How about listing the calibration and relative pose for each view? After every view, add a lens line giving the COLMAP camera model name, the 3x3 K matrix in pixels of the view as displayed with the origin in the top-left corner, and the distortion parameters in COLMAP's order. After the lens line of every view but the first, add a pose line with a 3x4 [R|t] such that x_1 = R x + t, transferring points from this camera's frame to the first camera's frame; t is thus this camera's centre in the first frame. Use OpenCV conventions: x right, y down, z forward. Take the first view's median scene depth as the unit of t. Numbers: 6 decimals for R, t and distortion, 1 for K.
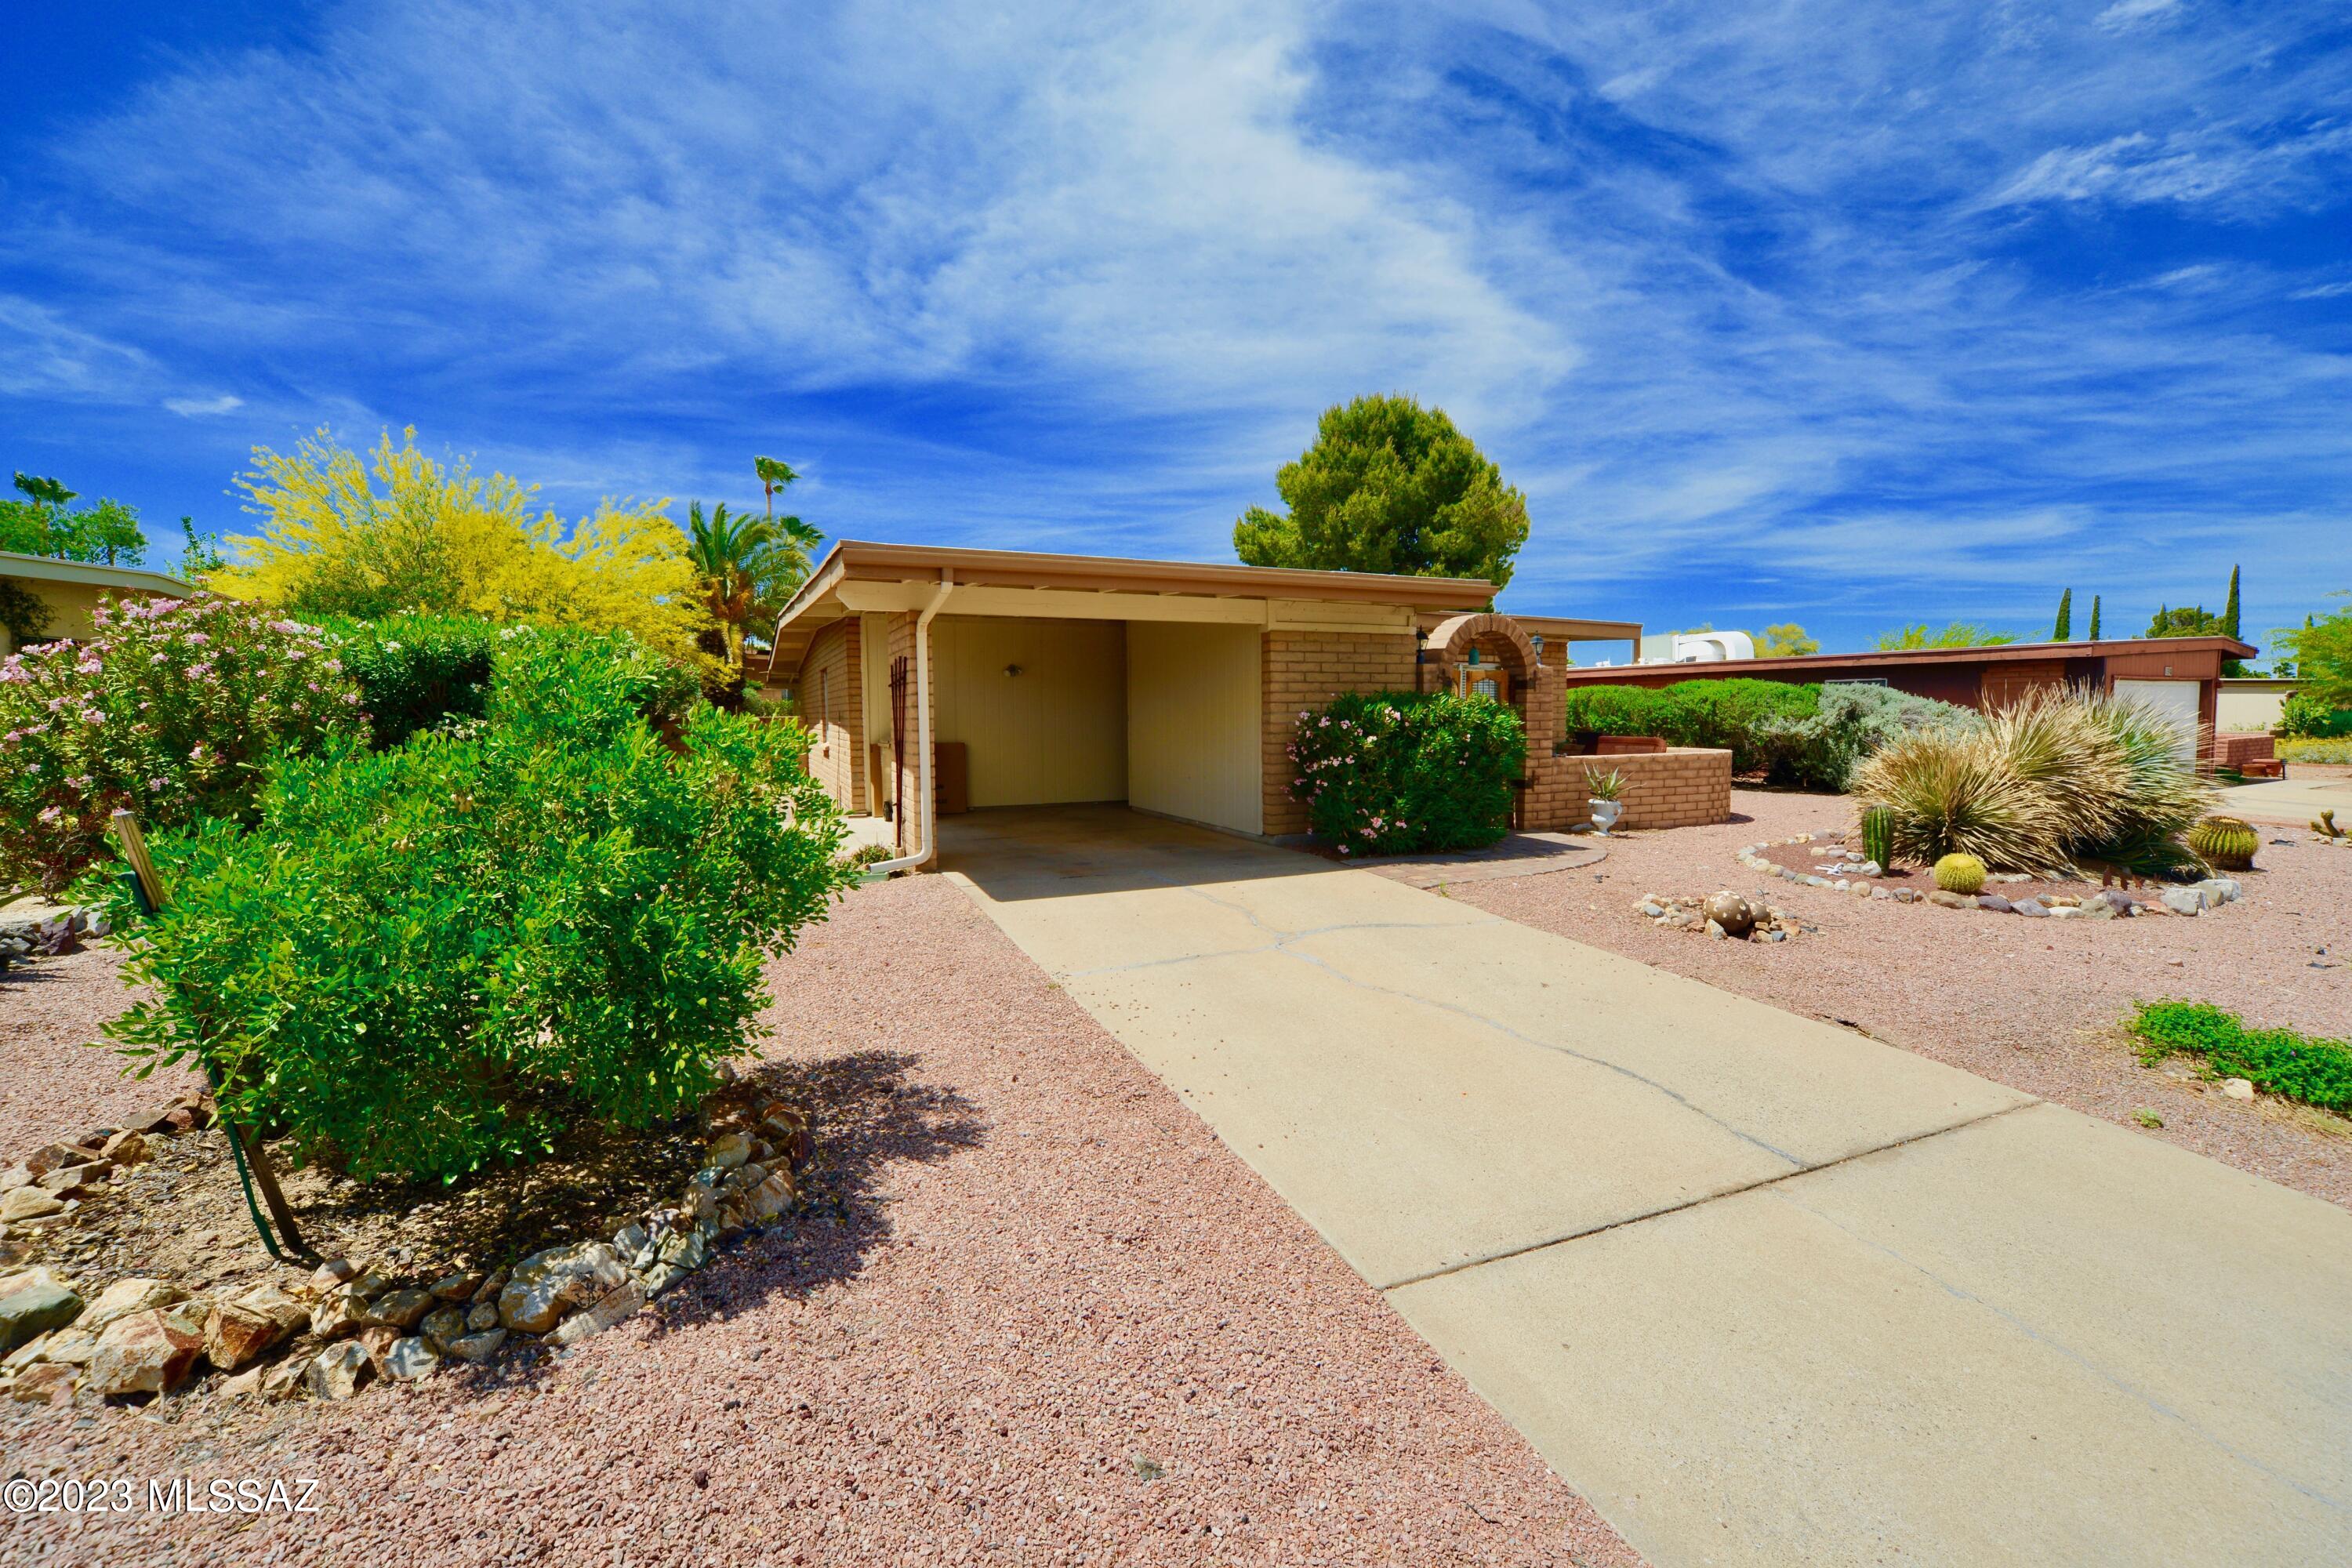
lens RADIAL K [[1015.8, 0, 1160.8], [0, 1015.8, 780.5], [0, 0, 1]] dist [-0.000356, 0.001752]
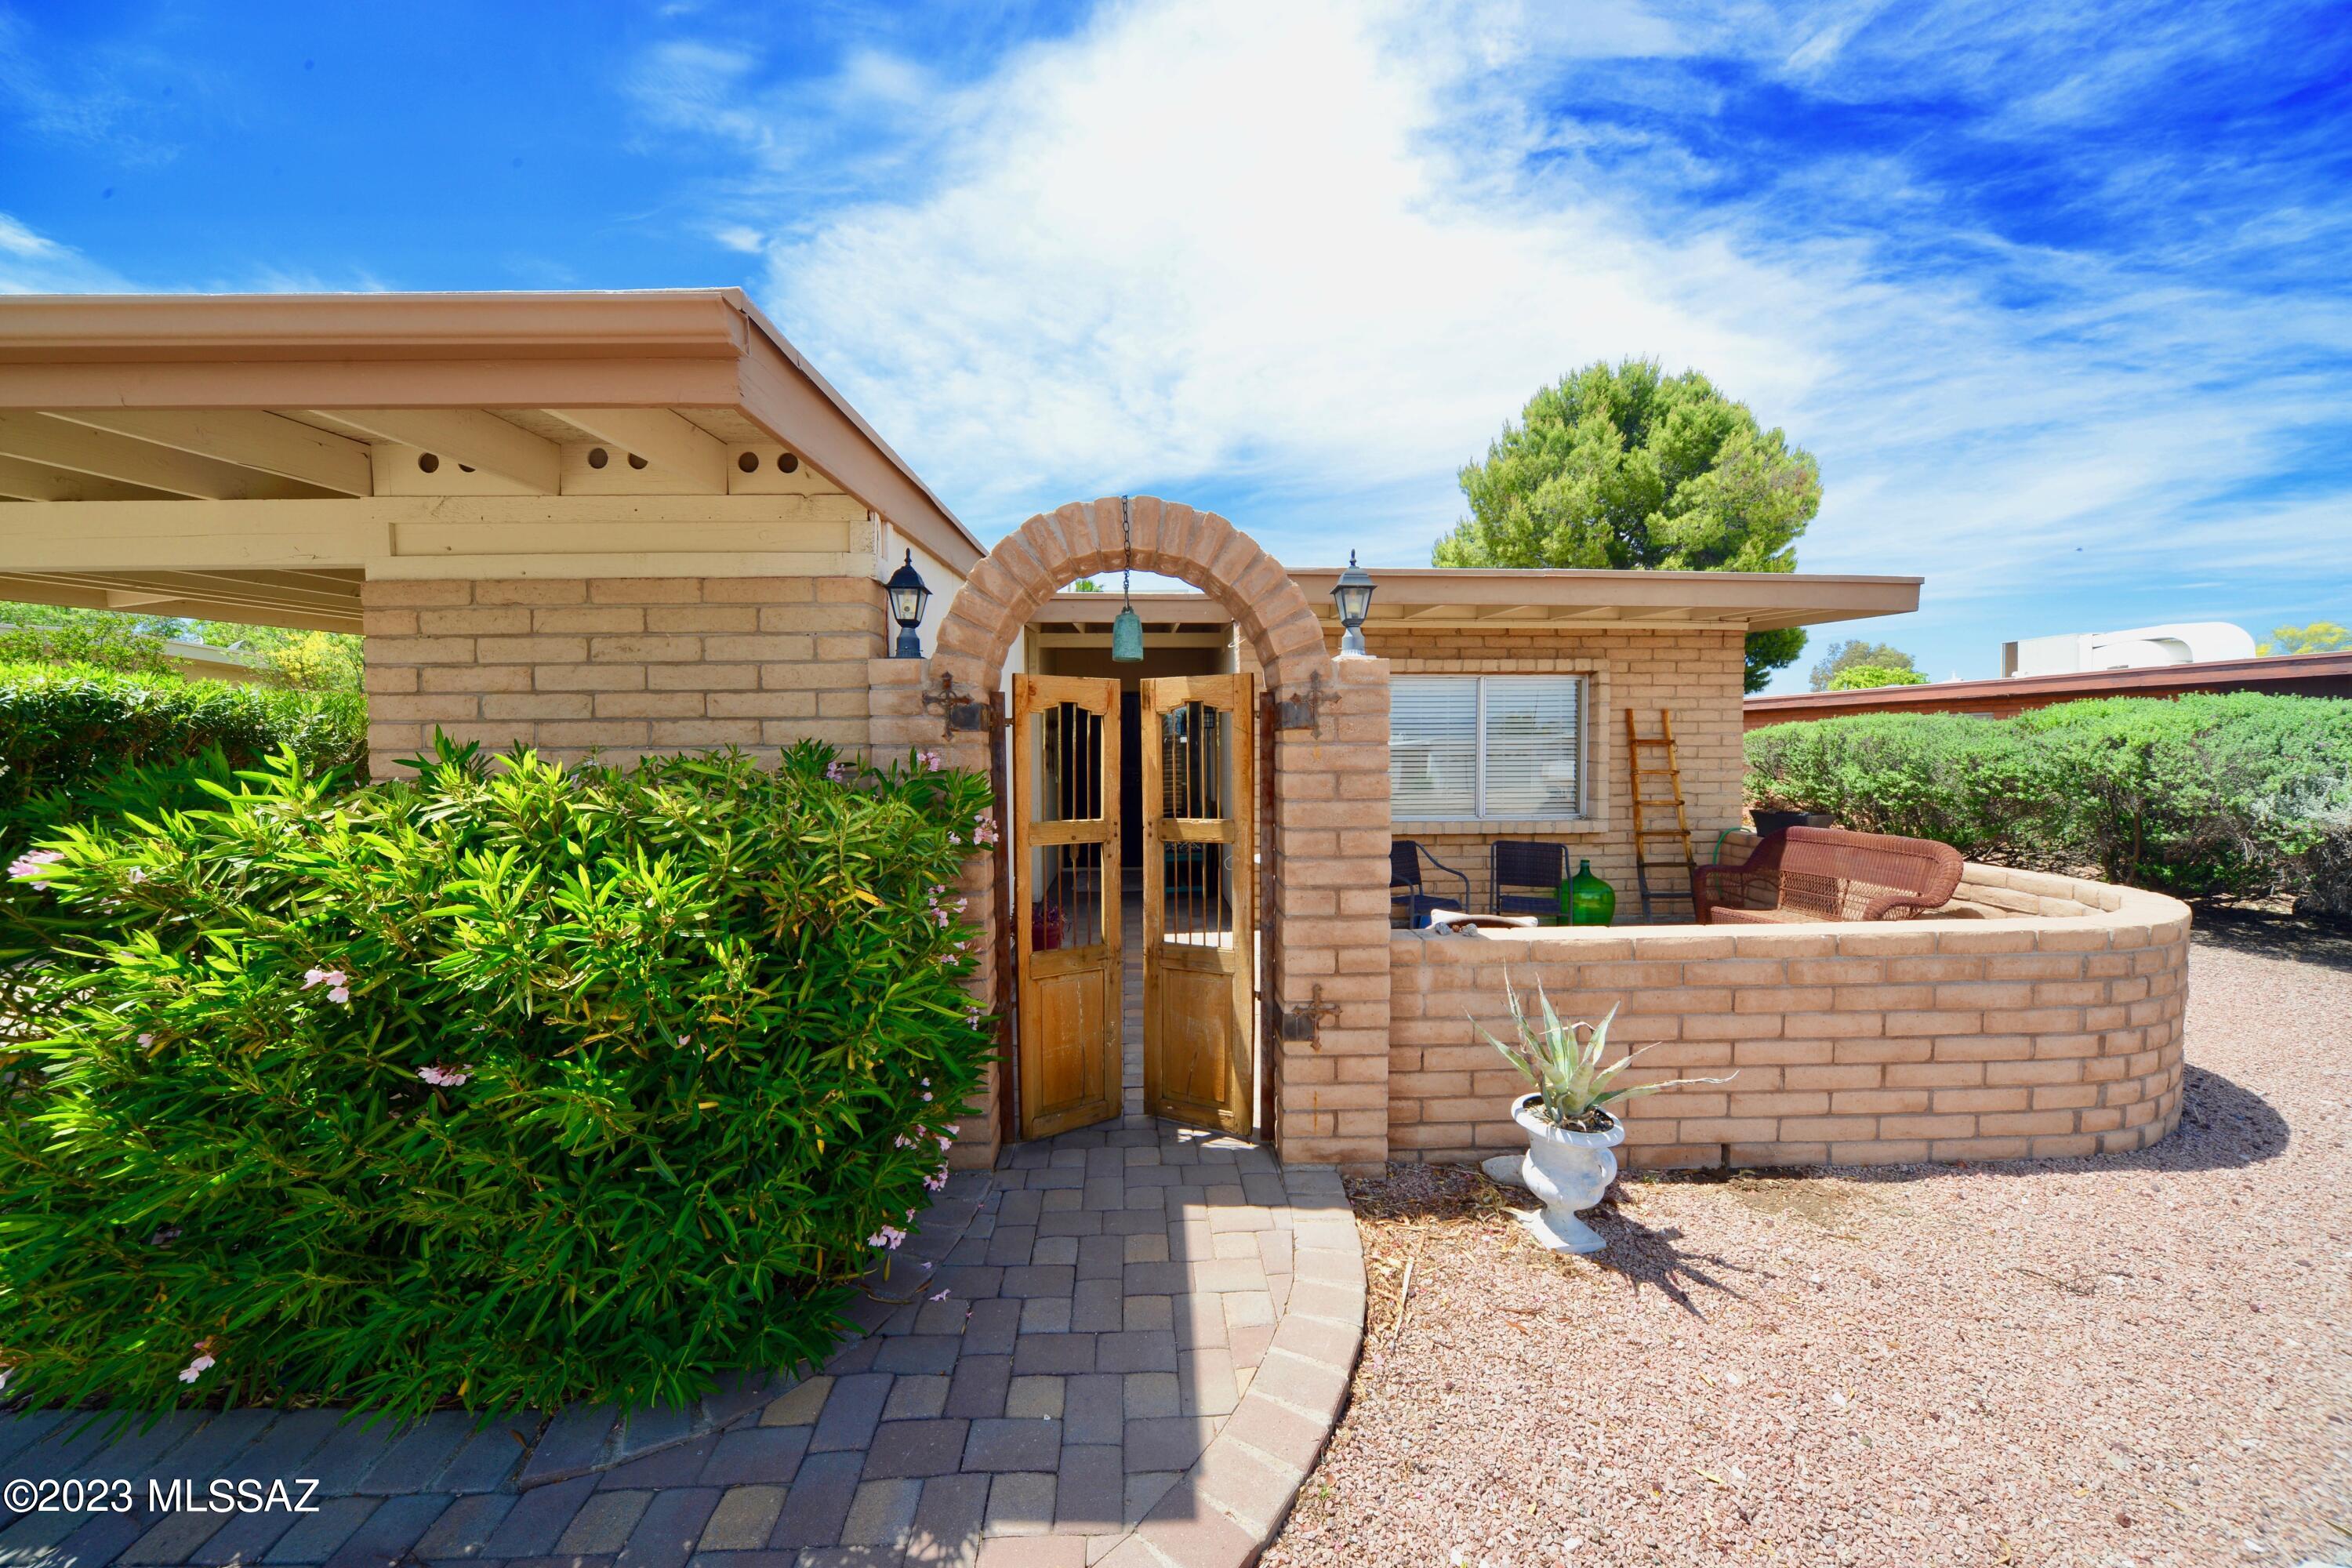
lens RADIAL K [[823.0, 0, 1172.8], [0, 823.0, 782.7], [0, 0, 1]] dist [-0.007938, 0.000211]
pose [[0.922404, 0.013775, -0.385980, 0.084752], [-0.021854, 0.999624, -0.016551, -0.013578], [0.385607, 0.023702, 0.922359, 0.148380]]
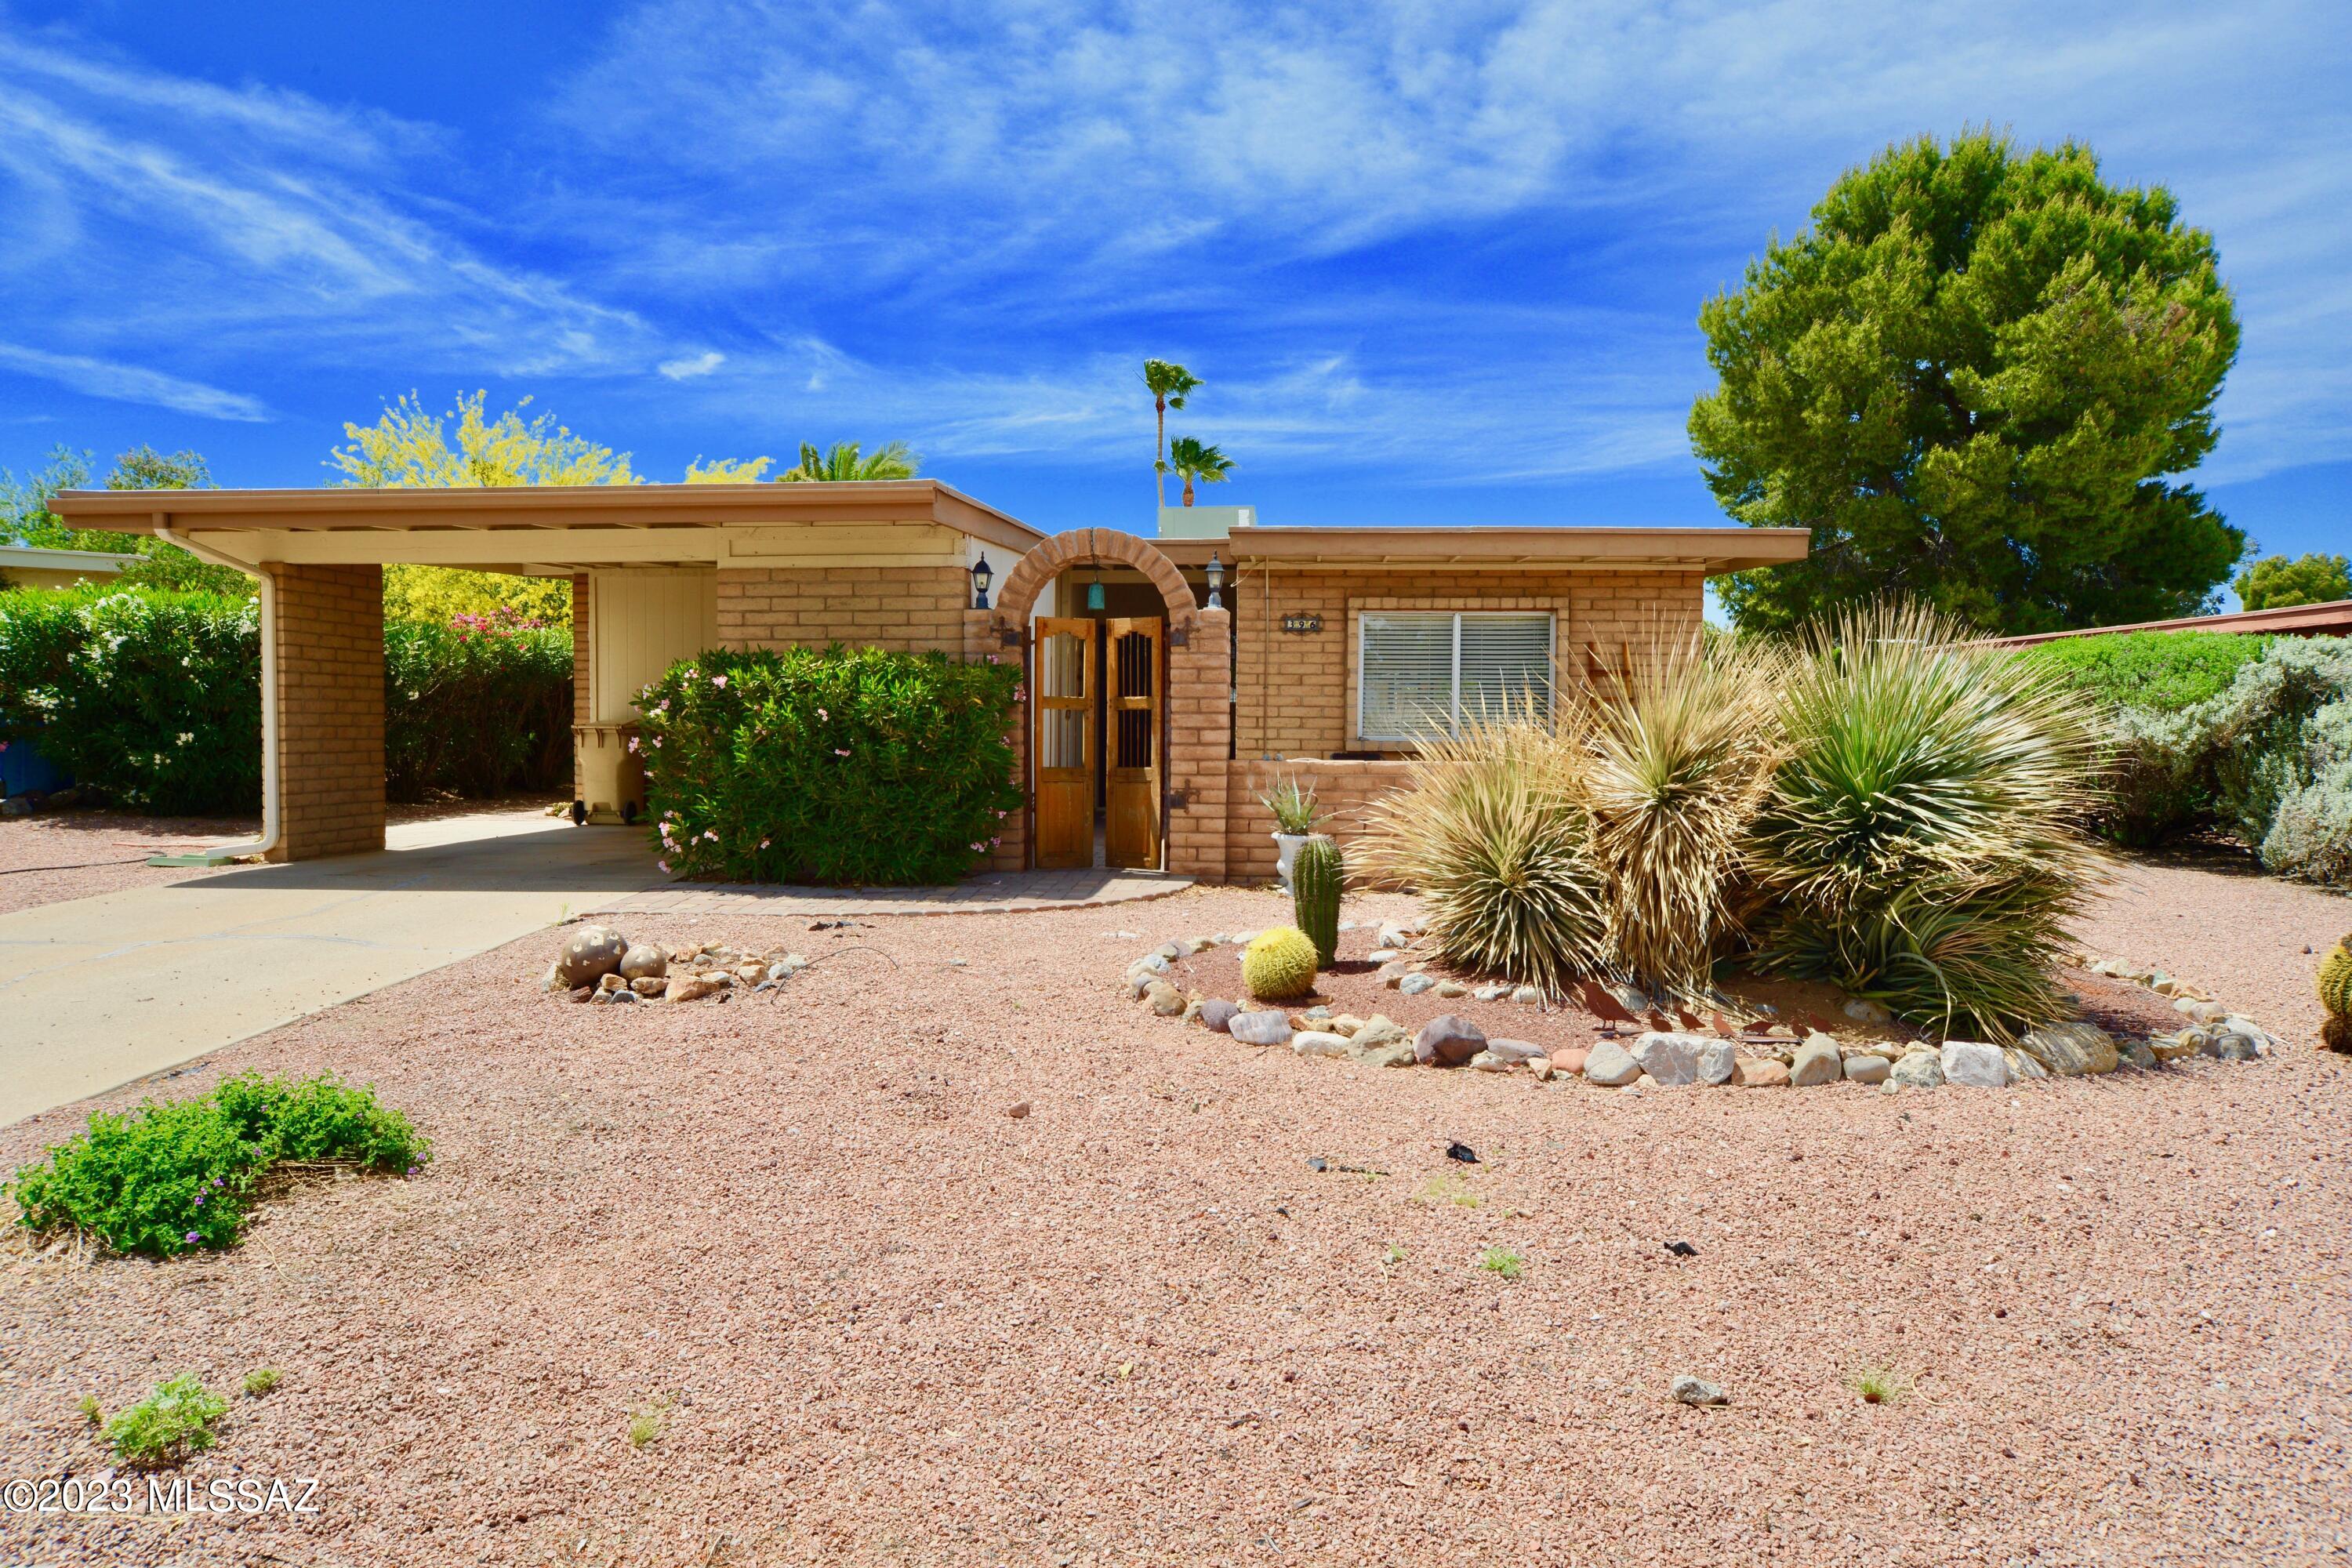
lens RADIAL K [[1610.3, 0, 1188.7], [0, 1610.3, 789.0], [0, 0, 1]] dist [0.004007, 0.006746]
pose [[0.867355, 0.026283, -0.496996, 0.169672], [-0.040833, 0.998996, -0.018432, 0.002729], [0.496012, 0.036281, 0.867557, 0.031913]]
